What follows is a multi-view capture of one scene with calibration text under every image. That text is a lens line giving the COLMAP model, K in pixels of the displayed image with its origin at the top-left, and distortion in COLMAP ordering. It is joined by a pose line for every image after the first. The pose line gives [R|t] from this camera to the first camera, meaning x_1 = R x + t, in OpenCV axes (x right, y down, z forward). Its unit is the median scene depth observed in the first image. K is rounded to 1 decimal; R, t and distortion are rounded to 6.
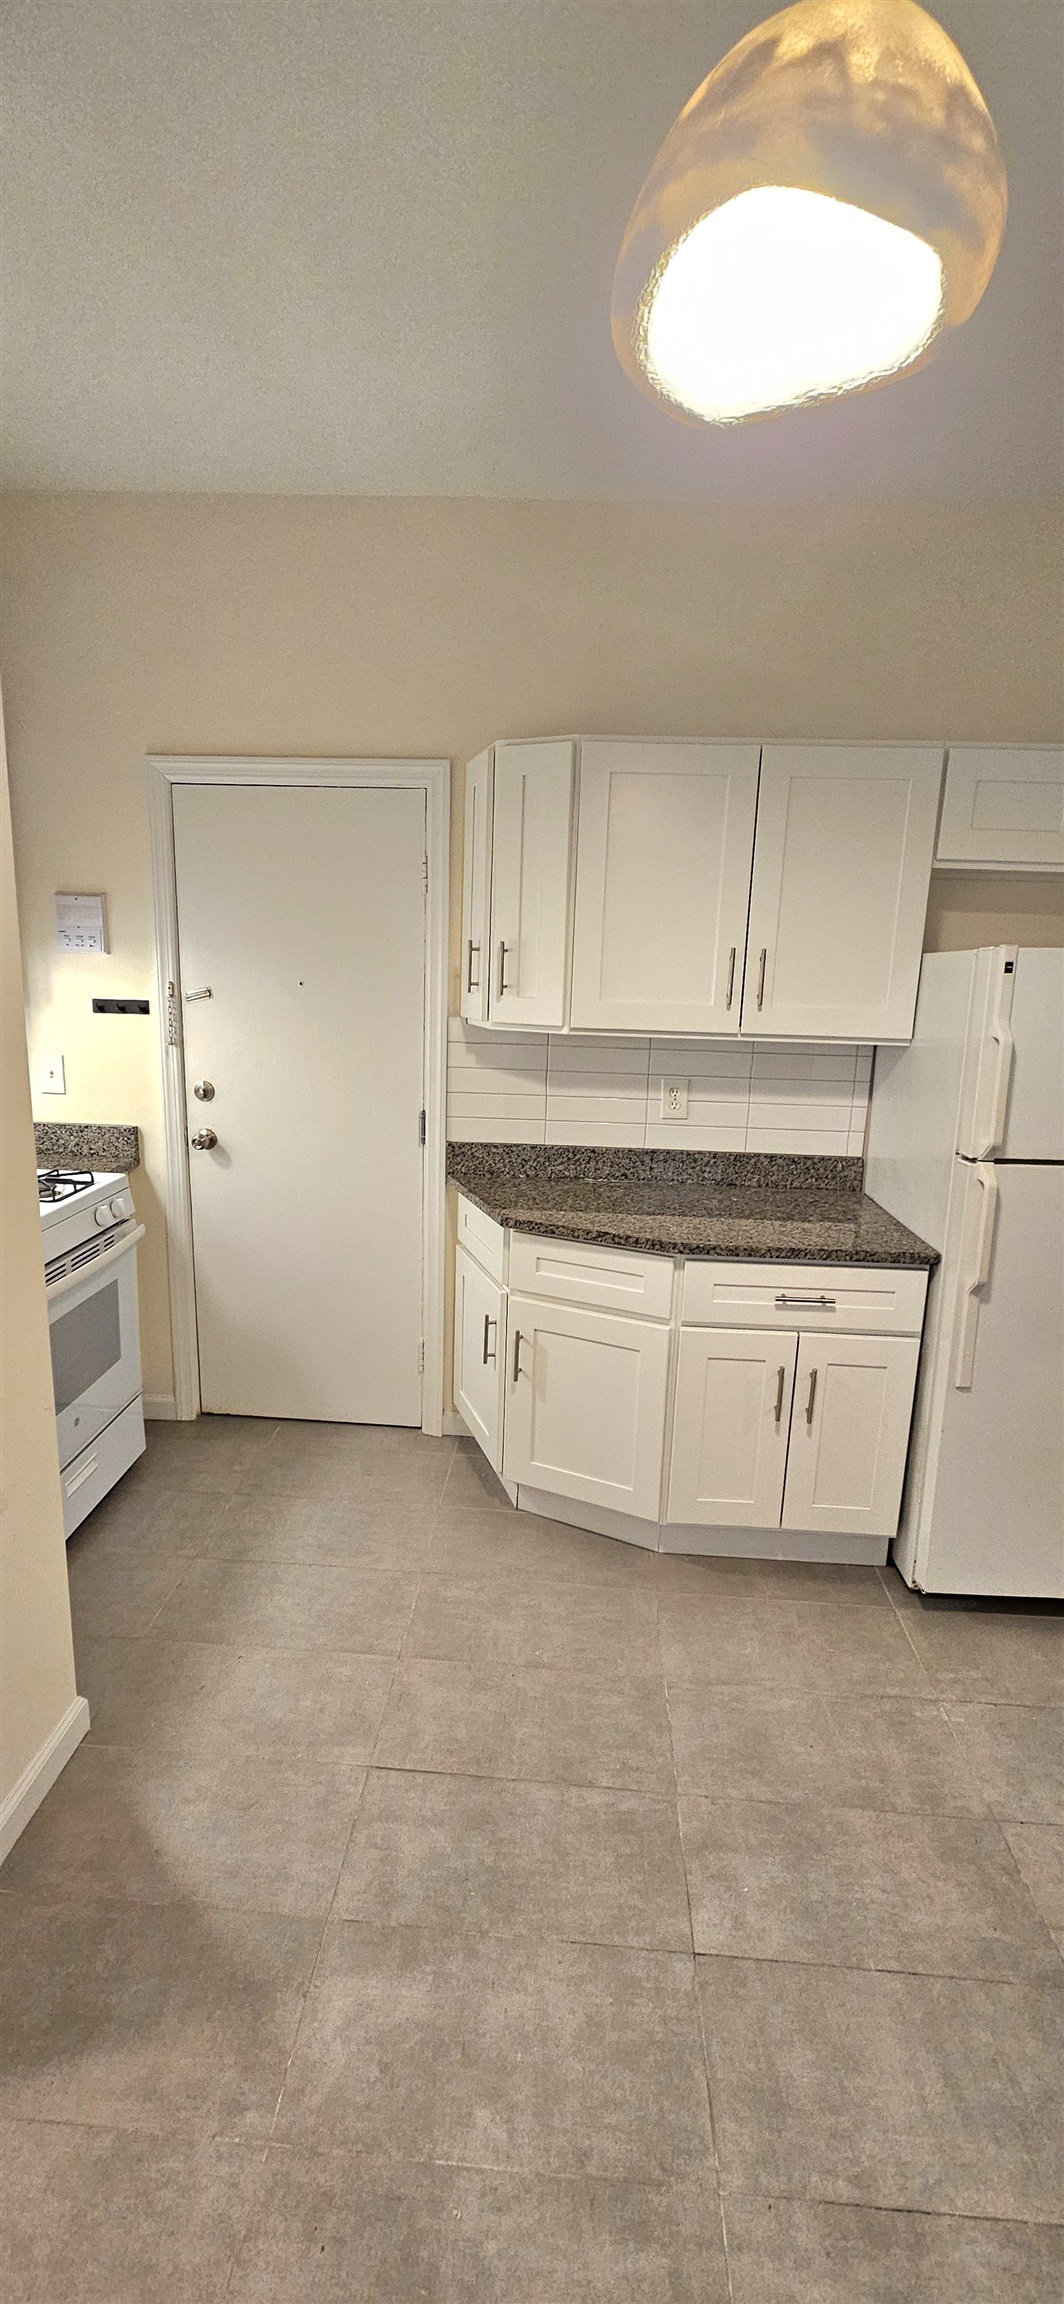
lens RADIAL K [[958.3, 0, 531.7], [0, 958.3, 1153.0], [0, 0, 1]] dist [0.000440, 0.000520]
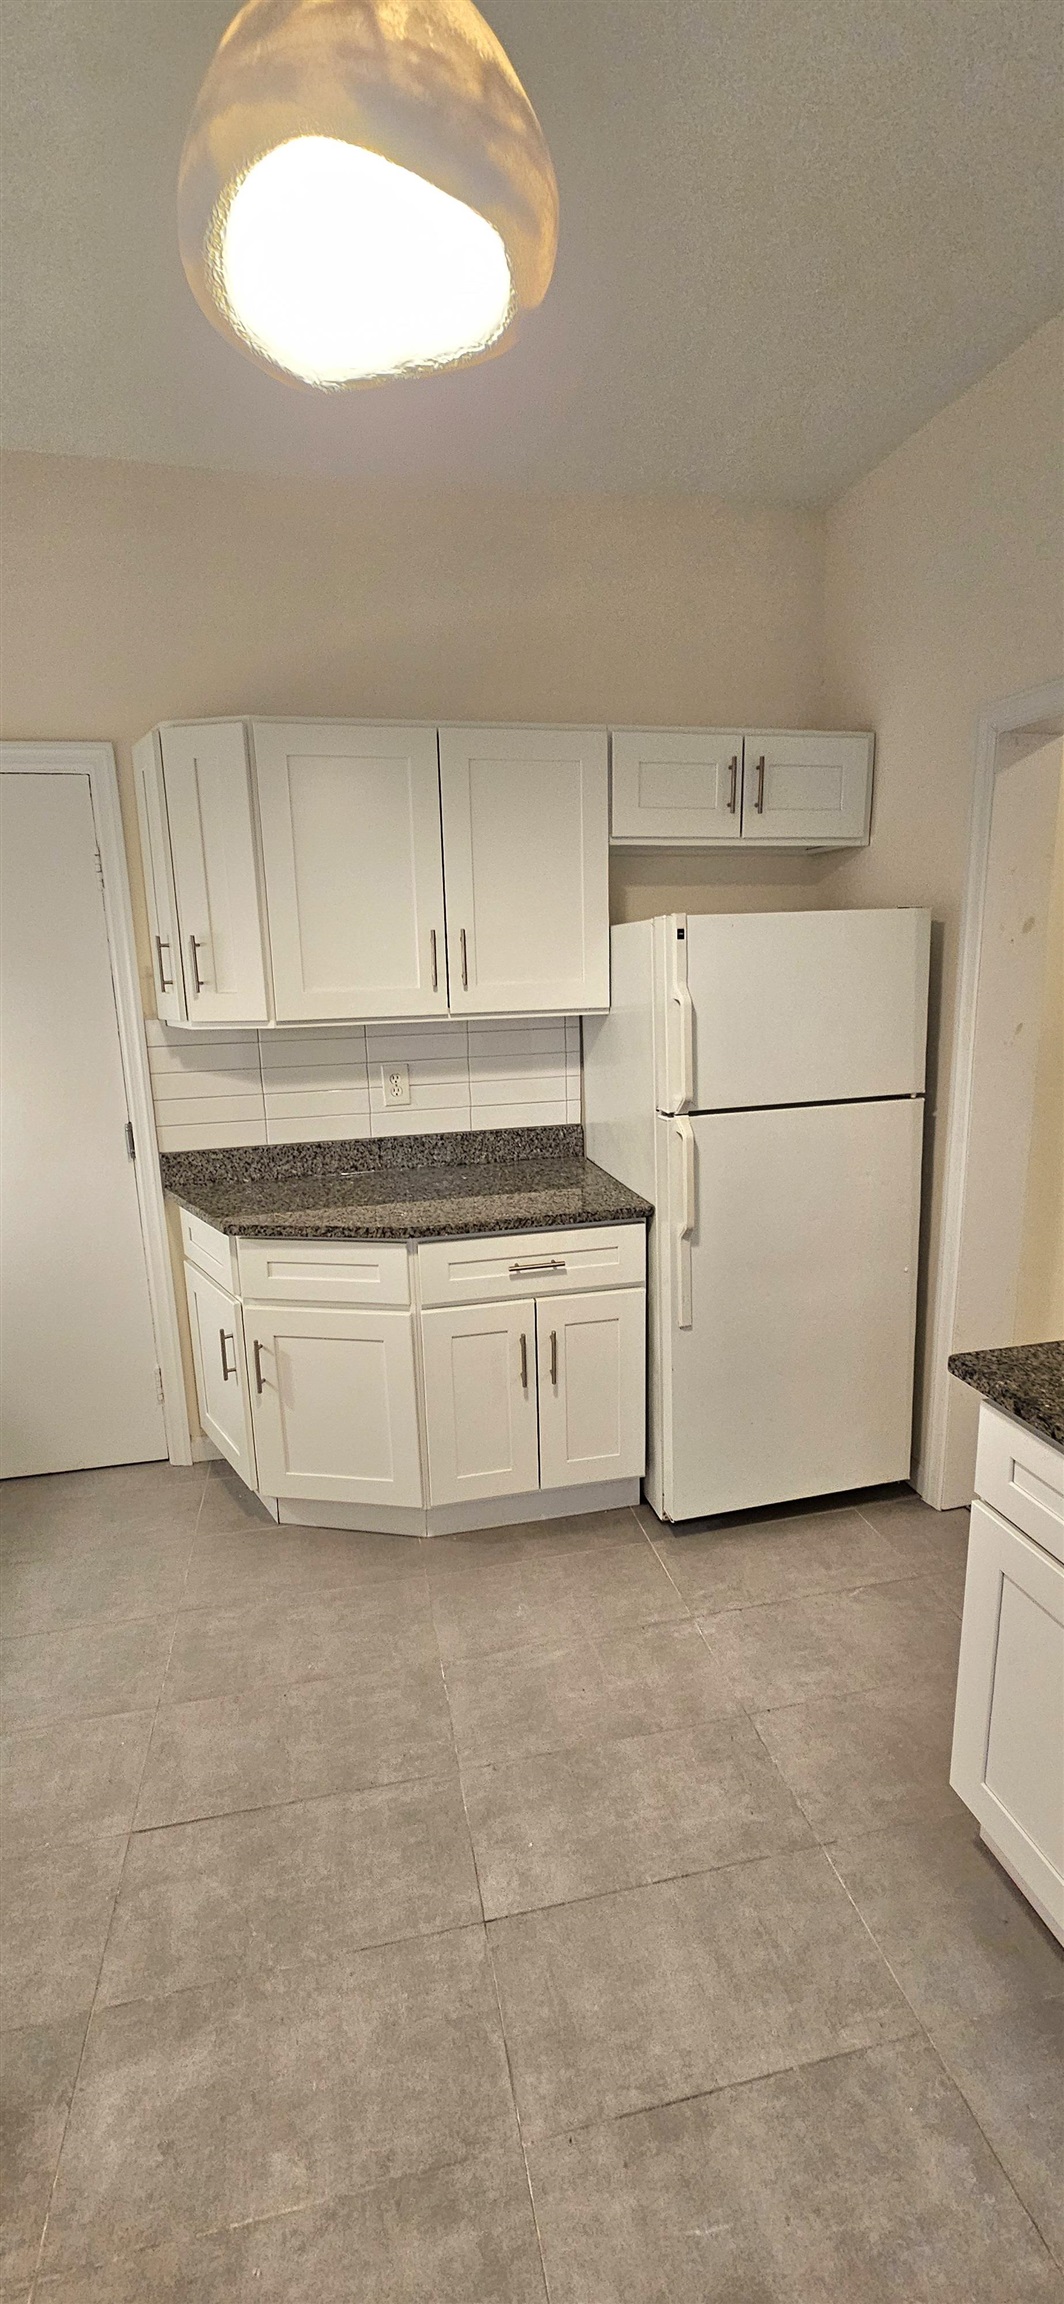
lens RADIAL K [[954.7, 0, 538.3], [0, 954.7, 1151.2], [0, 0, 1]] dist [0.001279, 0.000495]
pose [[0.960775, -0.109915, 0.254616, 0.036878], [0.107838, 0.993922, 0.022146, 0.006986], [-0.255503, 0.006180, 0.966789, 0.003973]]
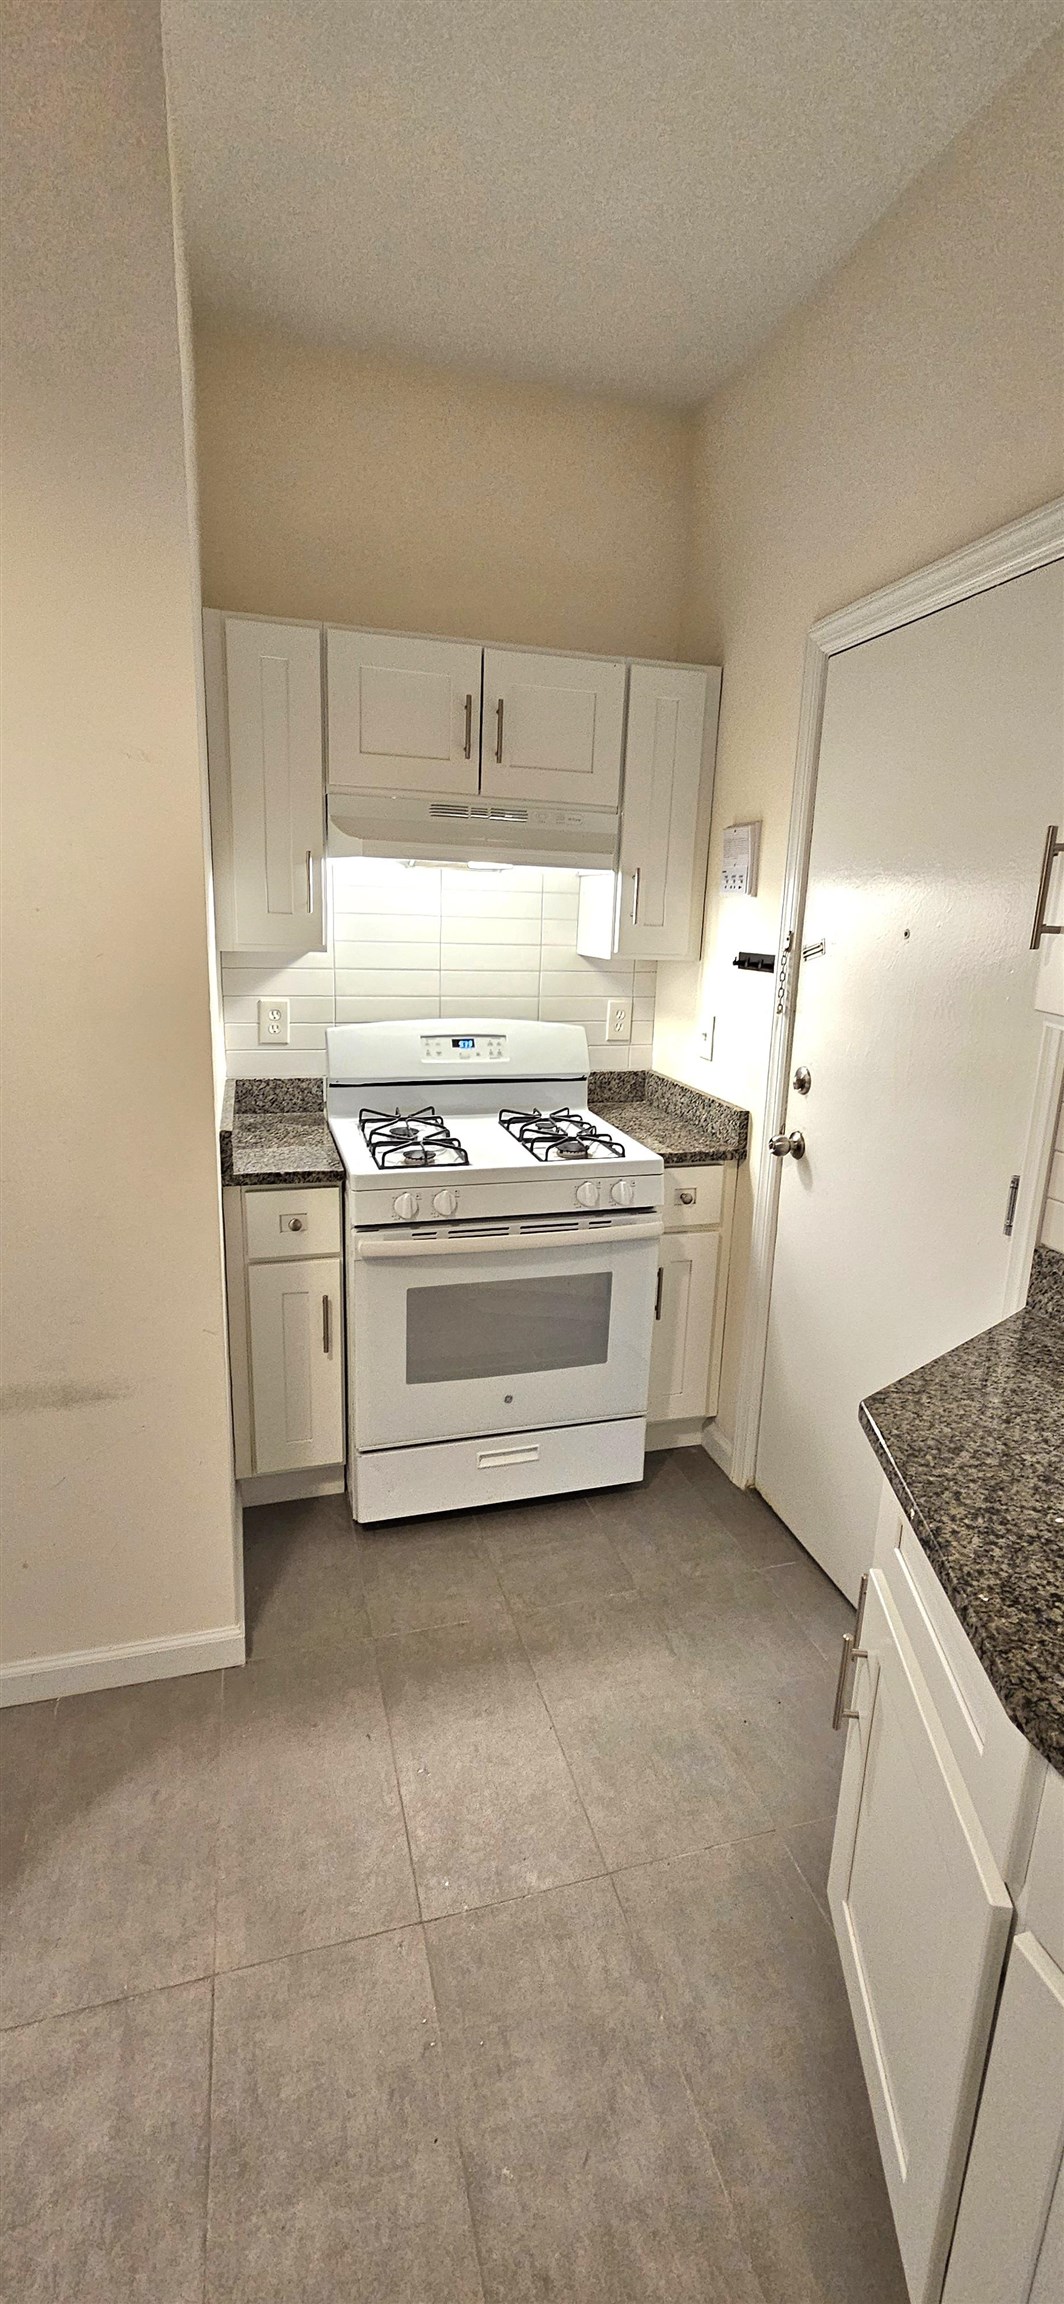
lens RADIAL K [[958.0, 0, 498.5], [0, 958.0, 1143.5], [0, 0, 1]] dist [0.000851, 0.000244]
pose [[0.317542, 0.206161, -0.925562, 0.352789], [-0.208118, 0.967433, 0.144086, -0.095695], [0.925124, 0.146873, 0.350107, 0.680284]]
